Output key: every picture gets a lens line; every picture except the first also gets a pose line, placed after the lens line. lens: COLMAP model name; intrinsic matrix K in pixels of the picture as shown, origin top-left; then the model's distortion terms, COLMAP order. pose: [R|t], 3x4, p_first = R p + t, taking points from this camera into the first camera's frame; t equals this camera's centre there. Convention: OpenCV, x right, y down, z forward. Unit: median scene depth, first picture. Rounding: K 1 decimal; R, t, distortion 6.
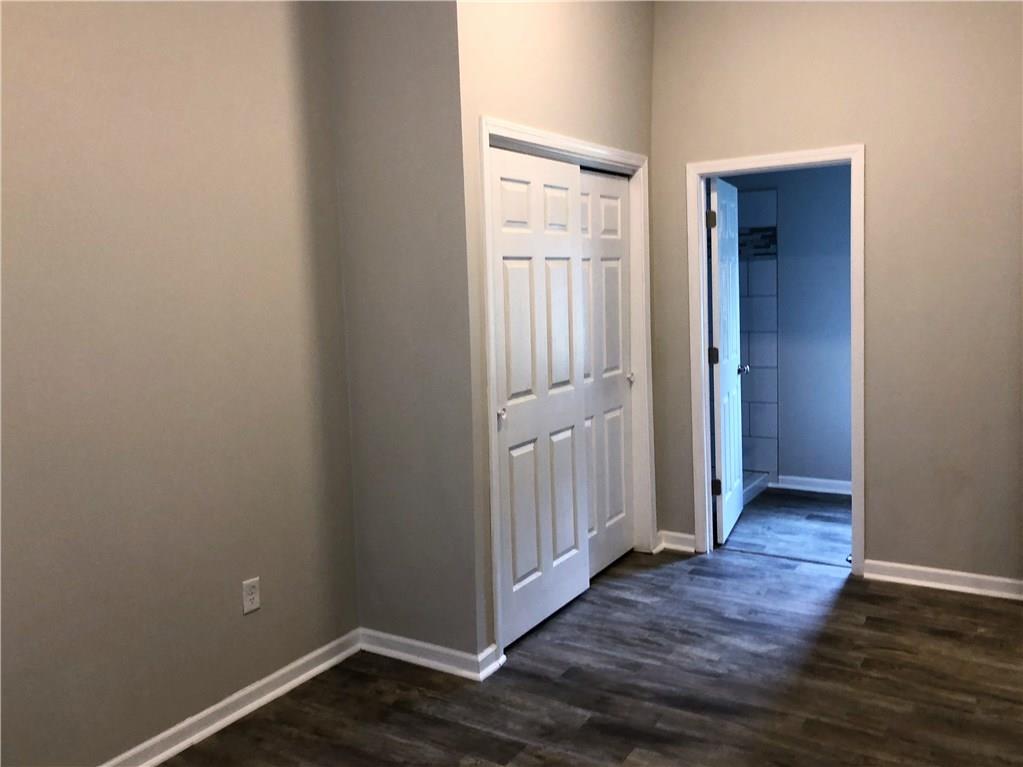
lens RADIAL K [[853.8, 0, 512.4], [0, 853.8, 375.8], [0, 0, 1]] dist [0.008235, -0.018238]
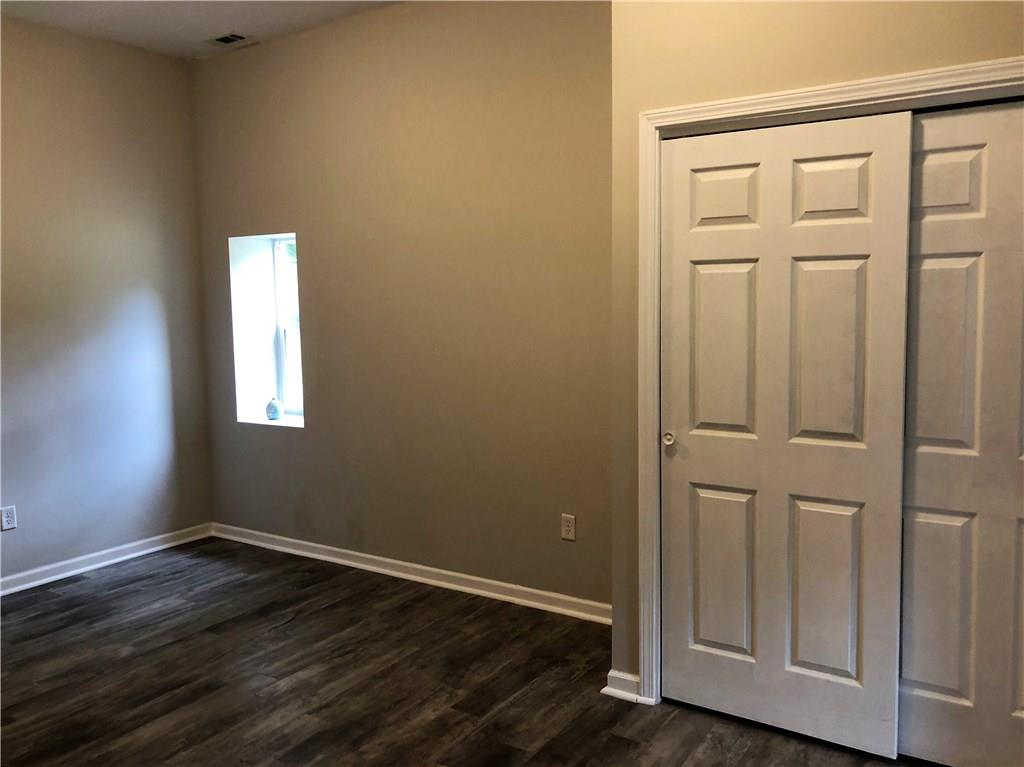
lens RADIAL K [[854.6, 0, 512.9], [0, 854.6, 375.8], [0, 0, 1]] dist [0.008235, -0.018238]
pose [[-0.032482, 0.140220, -0.989587, 0.880977], [-0.088069, 0.985857, 0.142582, -0.135701], [0.995585, 0.091784, -0.019674, 0.864900]]
